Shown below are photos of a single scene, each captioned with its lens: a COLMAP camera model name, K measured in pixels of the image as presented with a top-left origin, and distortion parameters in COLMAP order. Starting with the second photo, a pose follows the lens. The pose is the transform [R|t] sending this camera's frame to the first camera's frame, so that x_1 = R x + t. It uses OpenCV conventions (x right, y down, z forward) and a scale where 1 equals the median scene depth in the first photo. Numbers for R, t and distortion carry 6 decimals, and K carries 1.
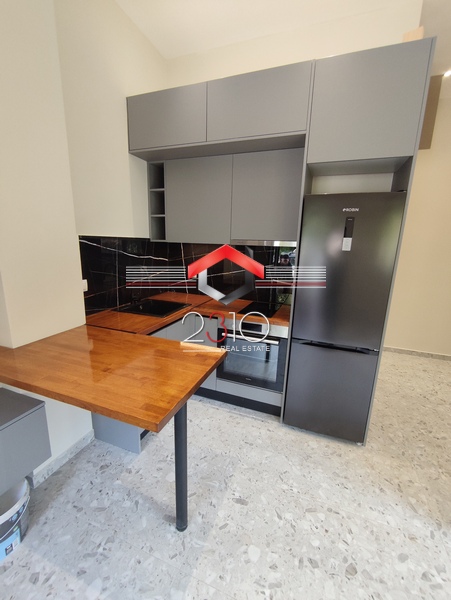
lens RADIAL K [[268.0, 0, 226.6], [0, 268.0, 302.8], [0, 0, 1]] dist [-0.007697, 0.006919]
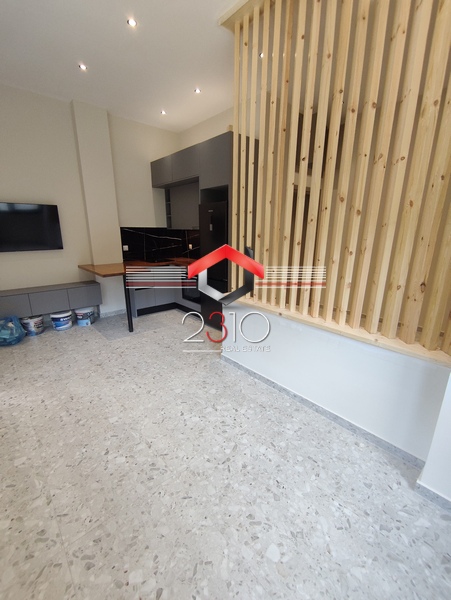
lens RADIAL K [[268.0, 0, 223.9], [0, 268.0, 302.0], [0, 0, 1]] dist [-0.007697, 0.006919]
pose [[0.884113, 0.095993, -0.457307, 1.371765], [-0.081519, 0.995349, 0.051333, 0.220824], [0.460108, -0.008105, 0.887826, -0.729545]]
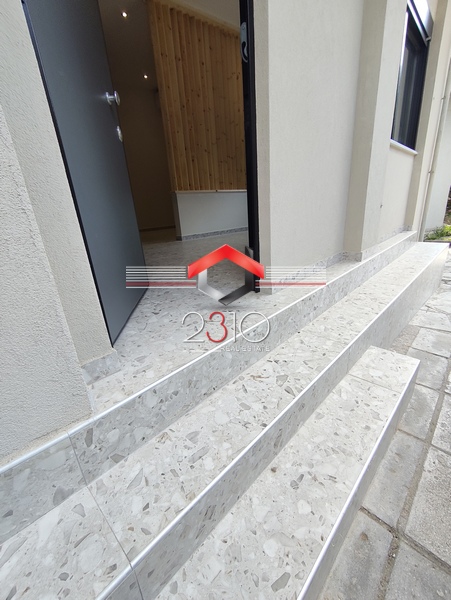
lens RADIAL K [[268.0, 0, 226.7], [0, 268.0, 304.0], [0, 0, 1]] dist [-0.007697, 0.006919]
pose [[0.470503, -0.360080, 0.805586, -1.164501], [0.281122, 0.926548, 0.249958, 0.674375], [-0.836419, 0.108861, 0.537170, -0.826202]]
